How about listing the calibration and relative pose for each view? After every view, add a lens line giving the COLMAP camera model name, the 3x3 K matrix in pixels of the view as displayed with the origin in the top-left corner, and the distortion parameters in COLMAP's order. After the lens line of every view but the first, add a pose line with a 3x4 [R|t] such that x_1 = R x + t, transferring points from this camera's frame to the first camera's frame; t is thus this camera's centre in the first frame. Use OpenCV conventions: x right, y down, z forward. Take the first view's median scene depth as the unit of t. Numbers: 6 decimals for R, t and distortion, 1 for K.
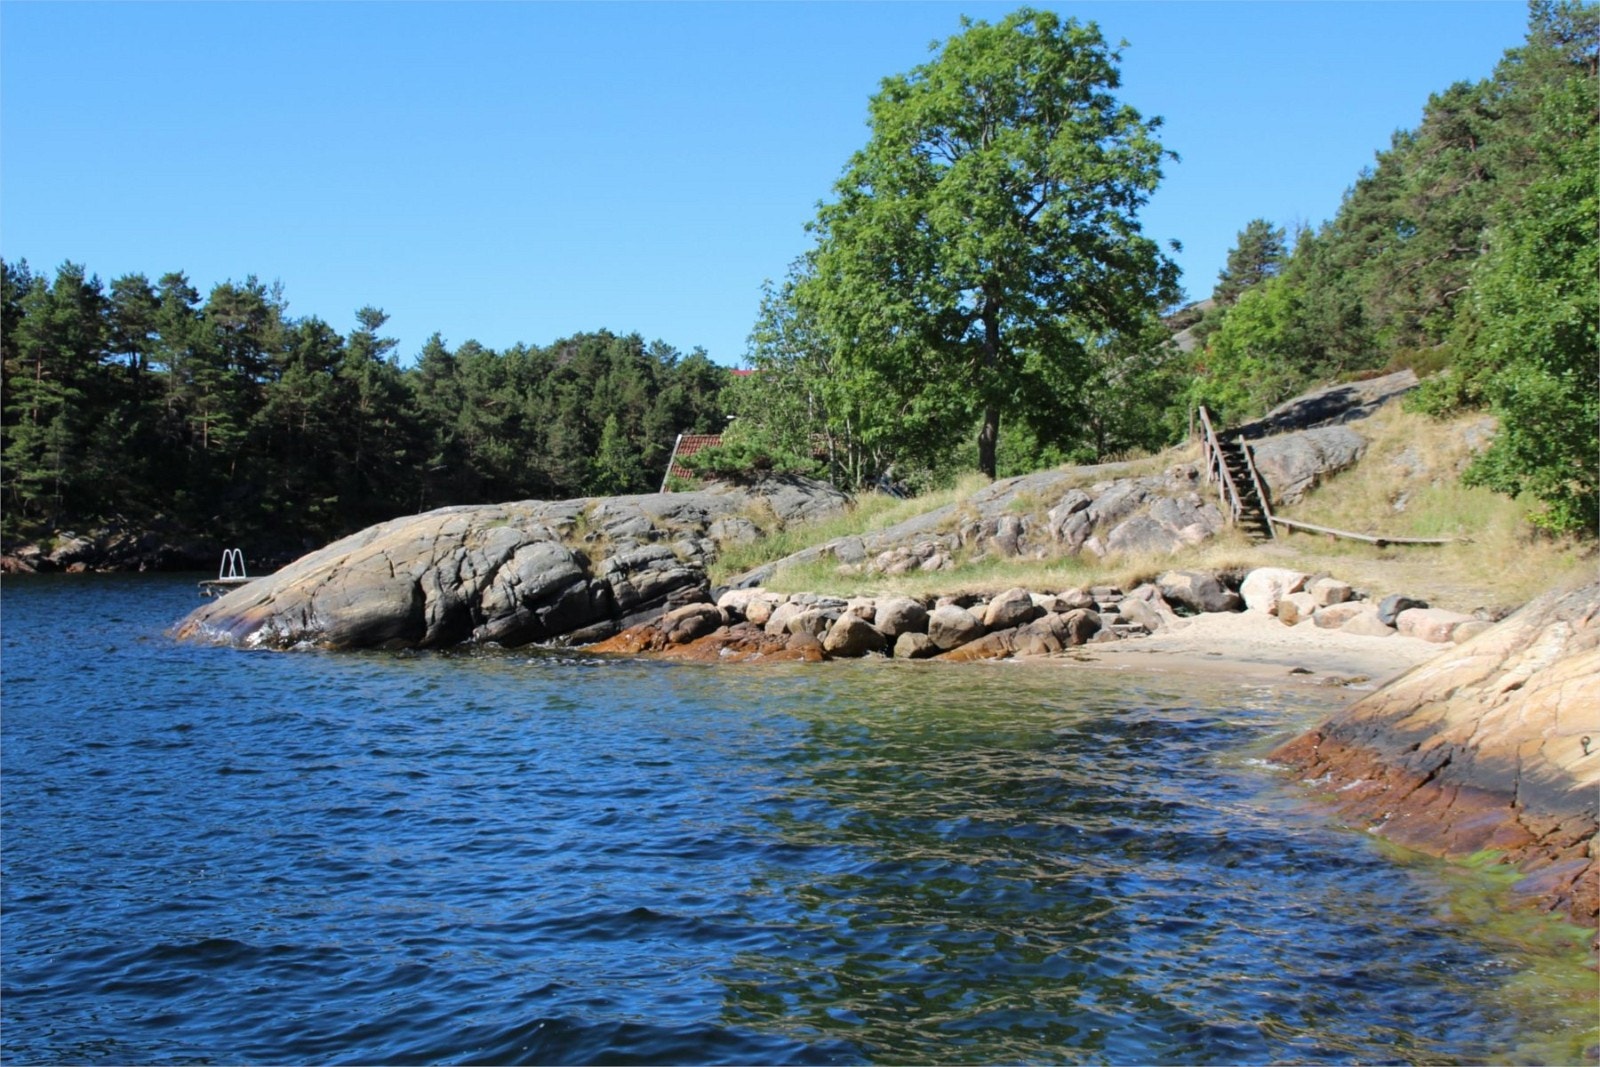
lens RADIAL K [[2066.0, 0, 800.0], [0, 2066.0, 533.5], [0, 0, 1]] dist [0.017767, 0.048356]
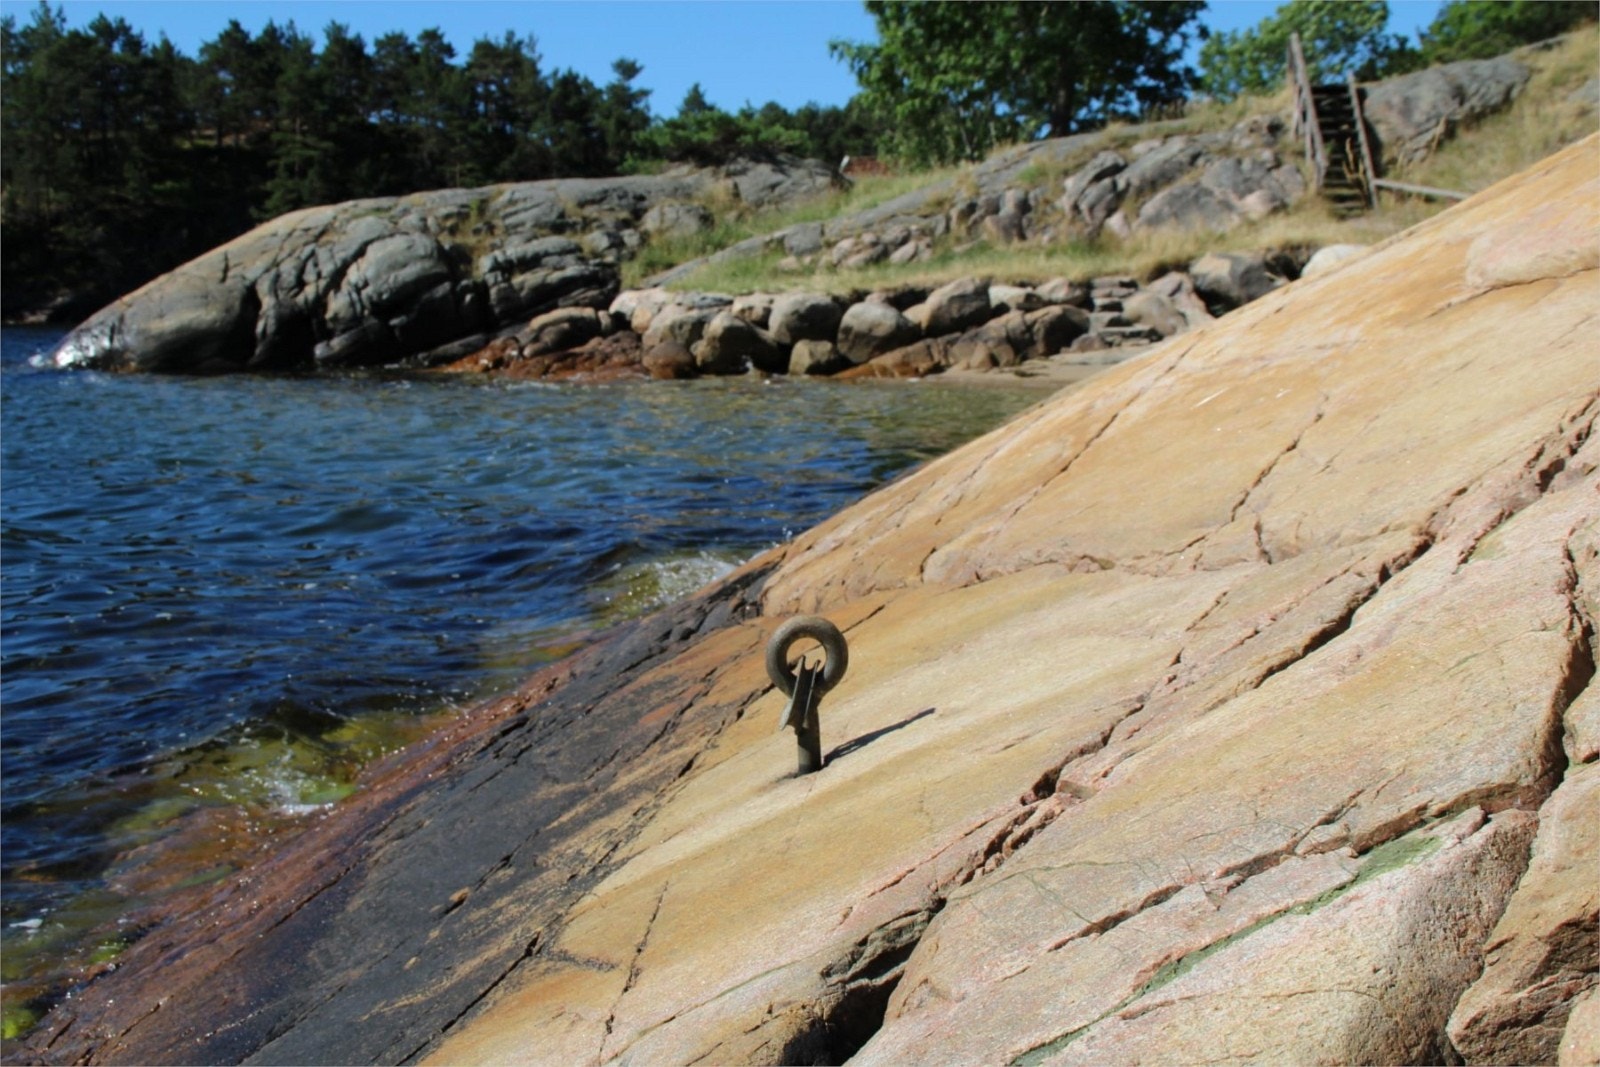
lens RADIAL K [[1841.8, 0, 800.0], [0, 1841.8, 533.5], [0, 0, 1]] dist [-0.061286, 0.259124]
pose [[0.983779, 0.009985, -0.179108, 0.148656], [0.013315, 0.991631, 0.128417, 0.029217], [0.178891, -0.128719, 0.975412, 0.333791]]
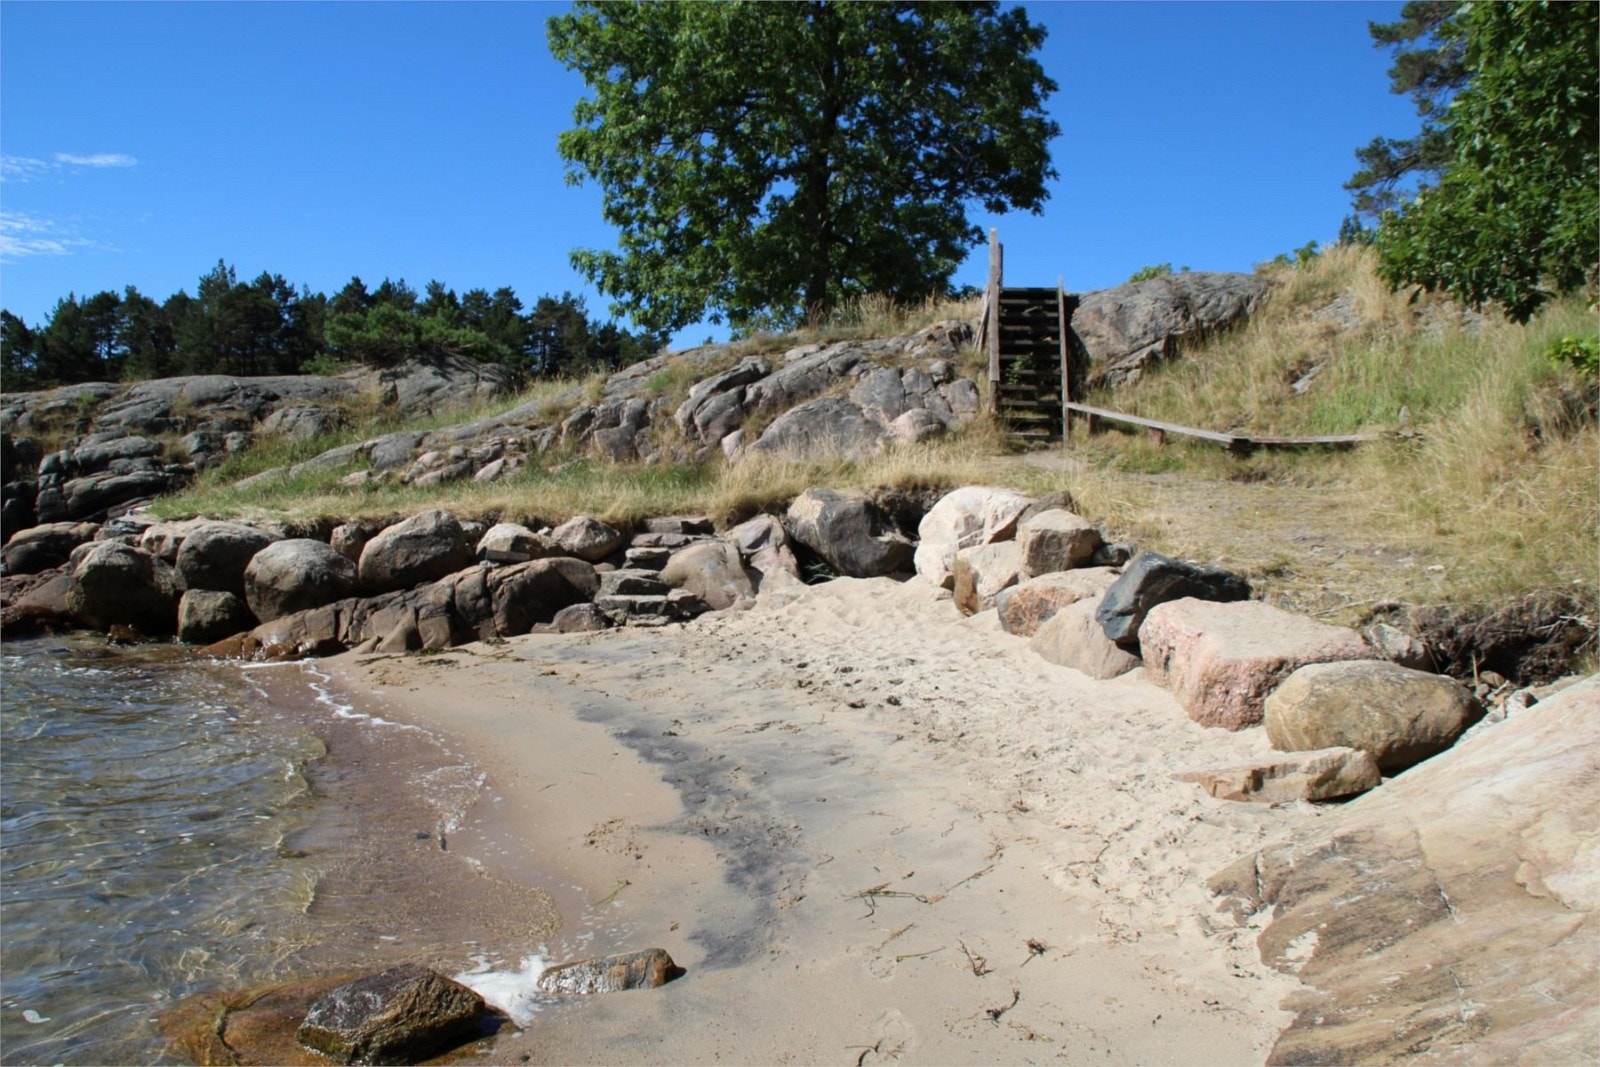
lens RADIAL K [[1293.6, 0, 800.0], [0, 1293.6, 533.5], [0, 0, 1]] dist [-0.185921, 0.114852]
pose [[0.977445, 0.037816, -0.207777, 0.232248], [-0.032227, 0.999024, 0.030219, 0.018378], [0.208717, -0.022842, 0.977709, 0.662133]]
